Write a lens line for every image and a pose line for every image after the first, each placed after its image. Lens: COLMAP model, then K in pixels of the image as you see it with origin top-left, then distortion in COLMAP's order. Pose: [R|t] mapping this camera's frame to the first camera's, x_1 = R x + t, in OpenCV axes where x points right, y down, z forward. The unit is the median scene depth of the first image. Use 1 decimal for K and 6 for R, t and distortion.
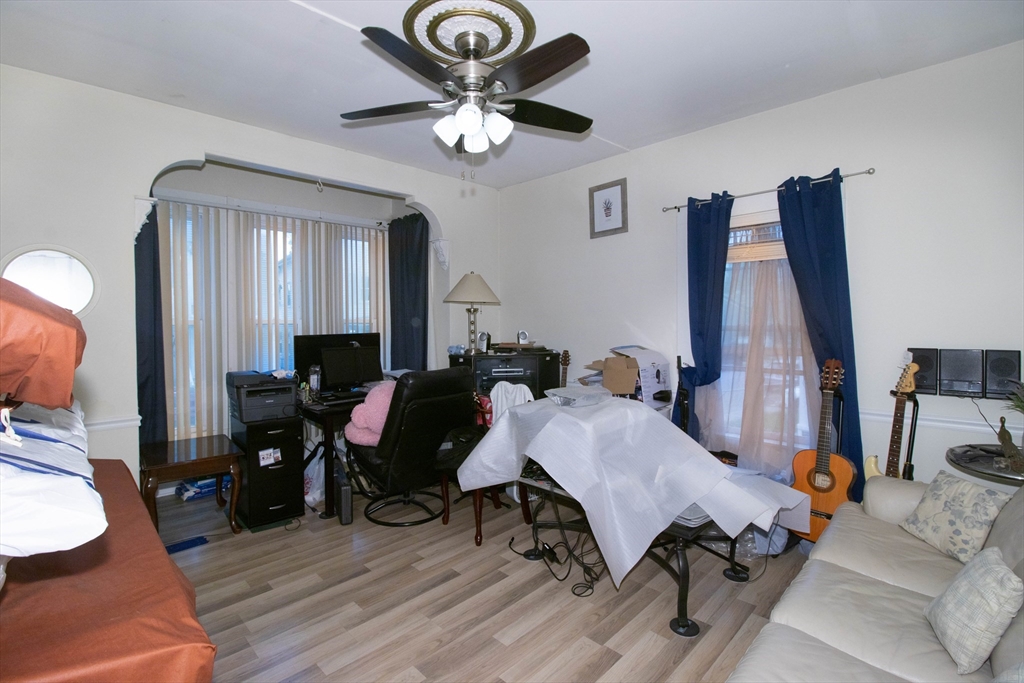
lens RADIAL K [[480.8, 0, 511.2], [0, 480.8, 330.7], [0, 0, 1]] dist [0.001691, -0.000006]
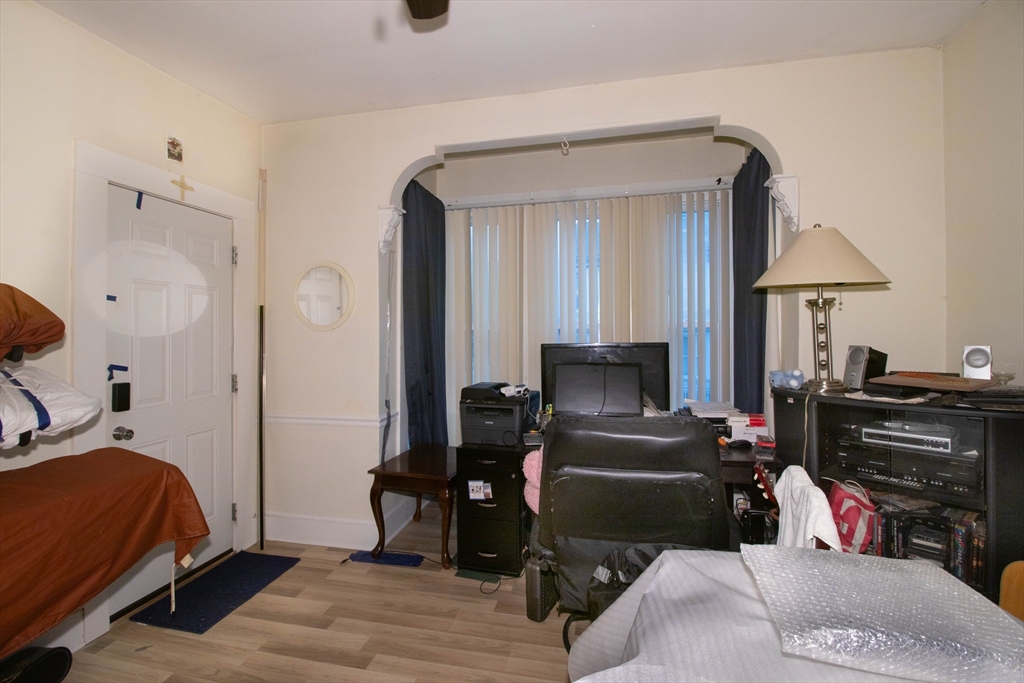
lens RADIAL K [[480.8, 0, 511.2], [0, 480.8, 330.7], [0, 0, 1]] dist [0.001691, -0.000006]
pose [[0.526249, 0.005444, -0.850313, 0.225396], [-0.012715, 0.999918, -0.001467, -0.011462], [0.850235, 0.011584, 0.526275, 0.606034]]
